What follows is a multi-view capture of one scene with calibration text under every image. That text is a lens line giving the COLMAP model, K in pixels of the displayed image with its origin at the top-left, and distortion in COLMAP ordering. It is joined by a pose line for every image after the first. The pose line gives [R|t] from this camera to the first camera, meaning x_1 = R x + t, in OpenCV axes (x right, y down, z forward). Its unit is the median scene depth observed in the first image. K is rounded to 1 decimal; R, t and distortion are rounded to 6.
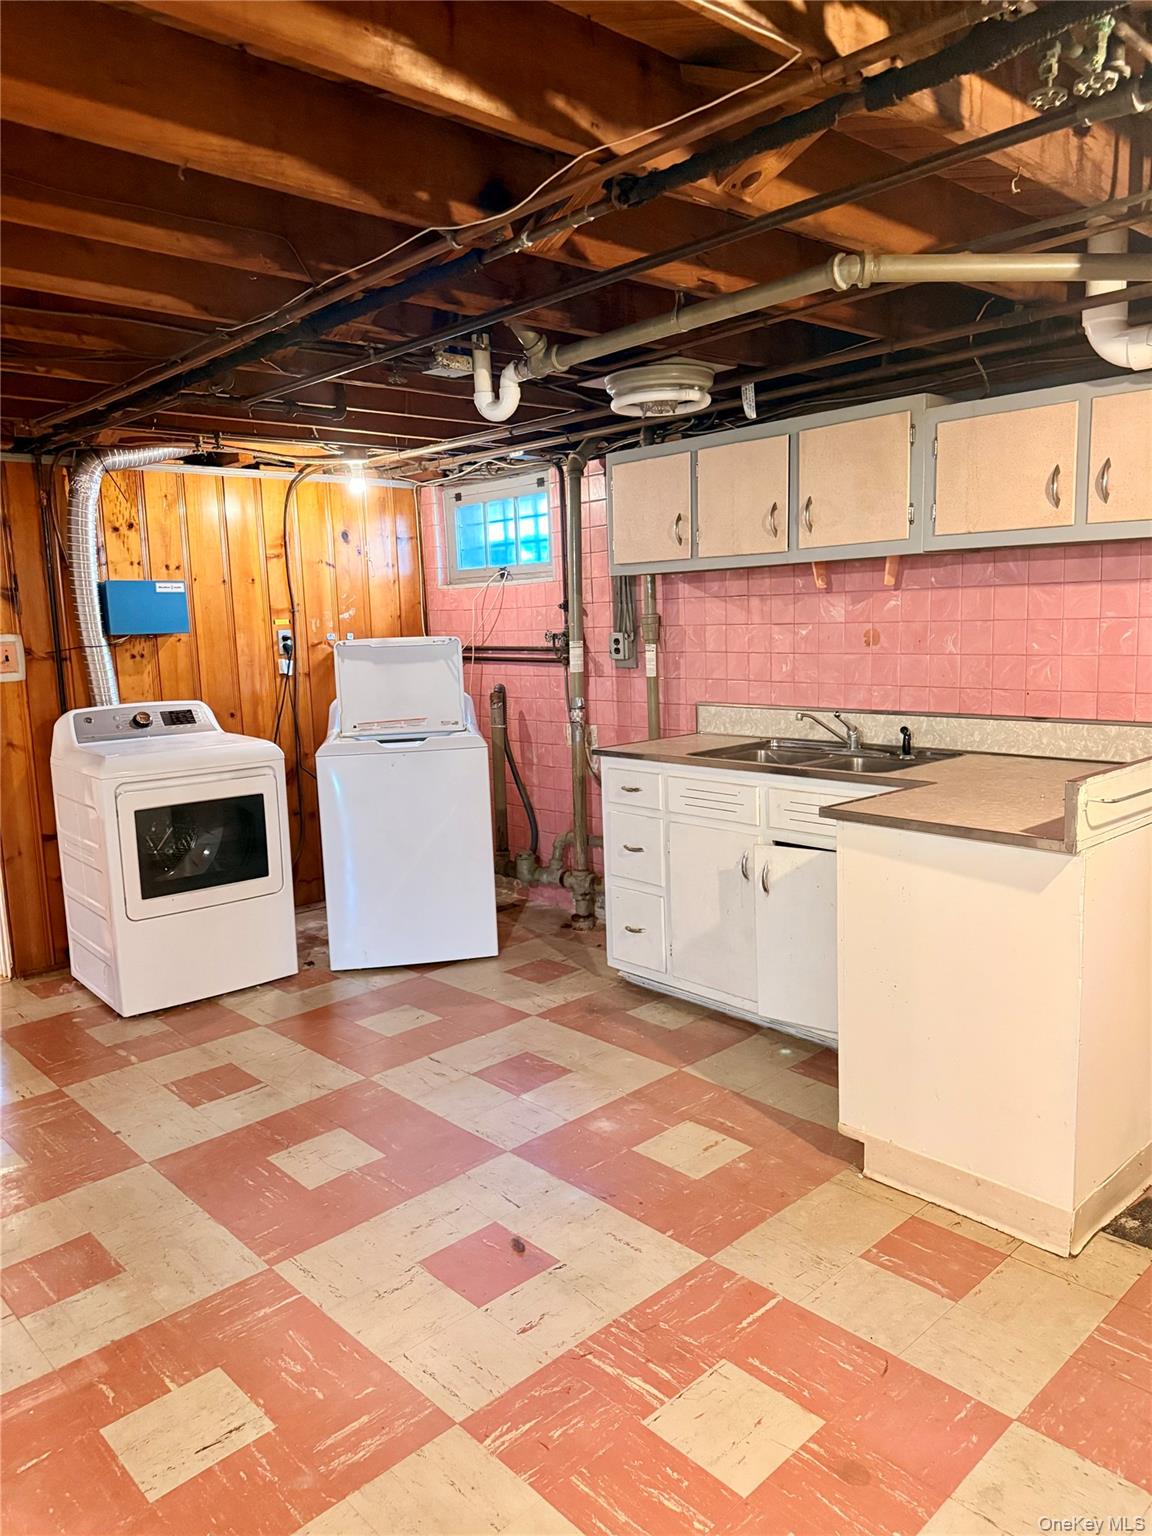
lens RADIAL K [[1105.7, 0, 573.3], [0, 1105.7, 769.7], [0, 0, 1]] dist [0.028877, -0.048810]
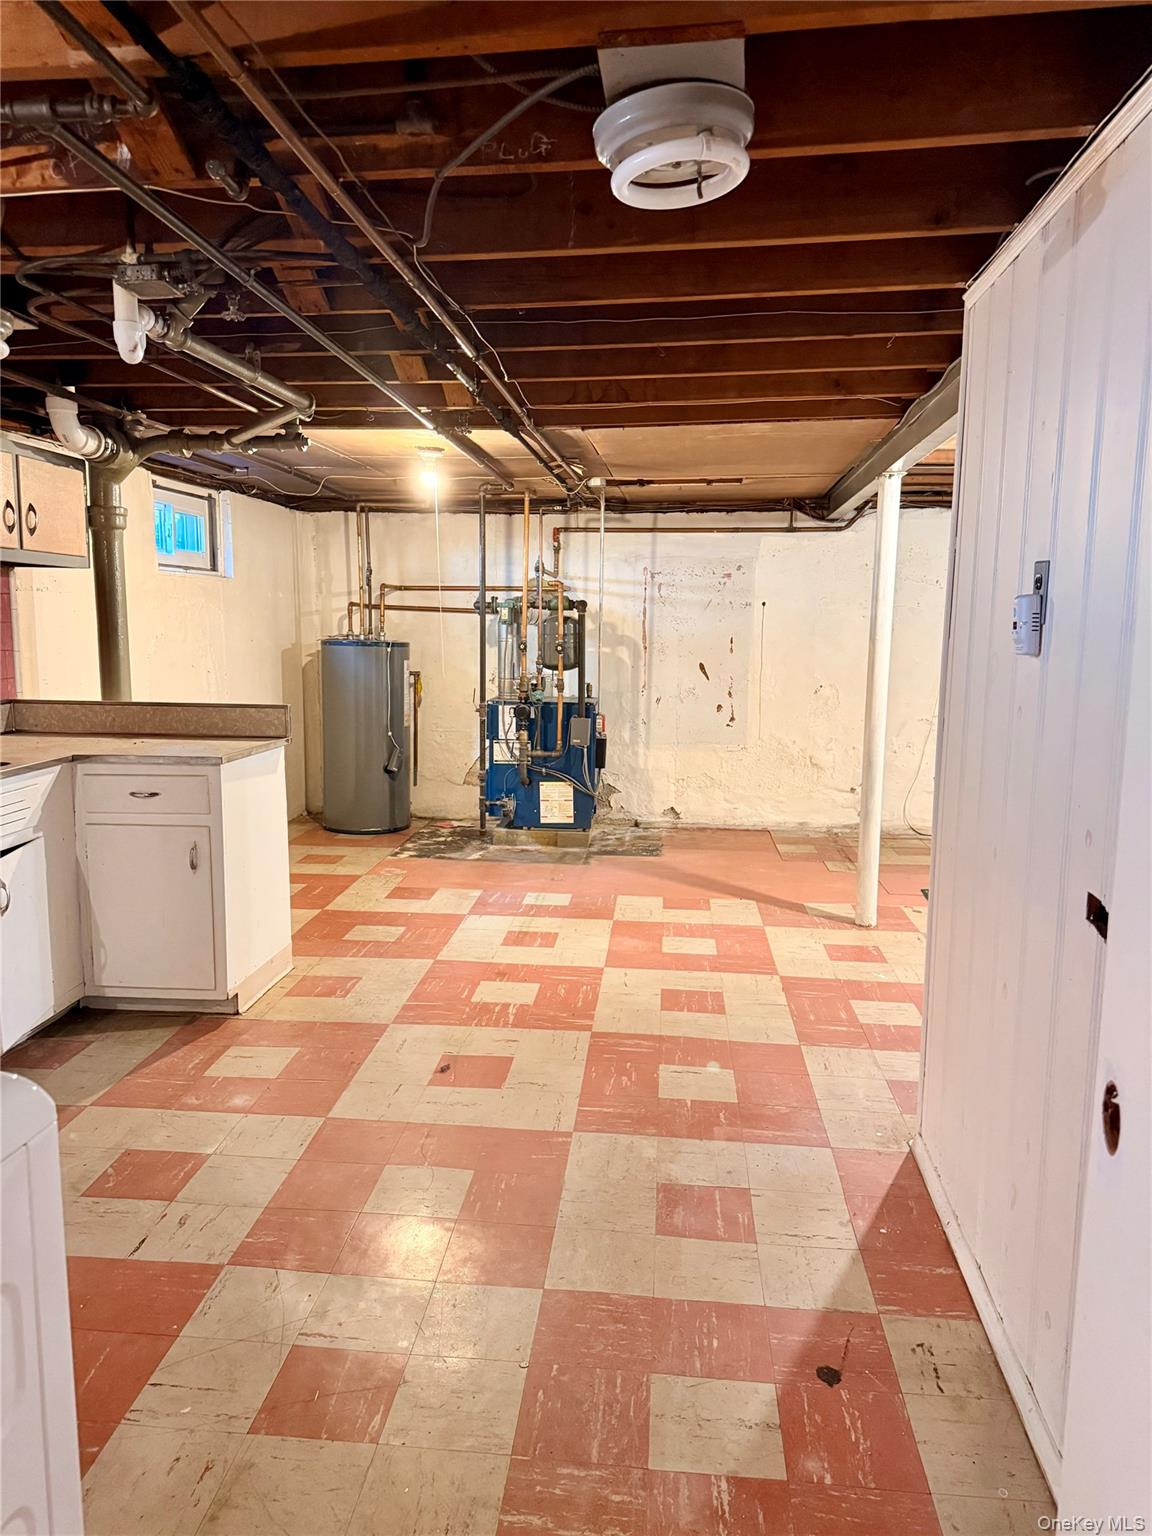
lens RADIAL K [[1105.7, 0, 569.7], [0, 1105.7, 767.8], [0, 0, 1]] dist [0.028877, -0.048810]
pose [[-0.671601, -0.075084, 0.737099, -1.181852], [0.124962, 0.969121, 0.212576, -0.210258], [-0.730299, 0.234875, -0.641480, 1.750351]]
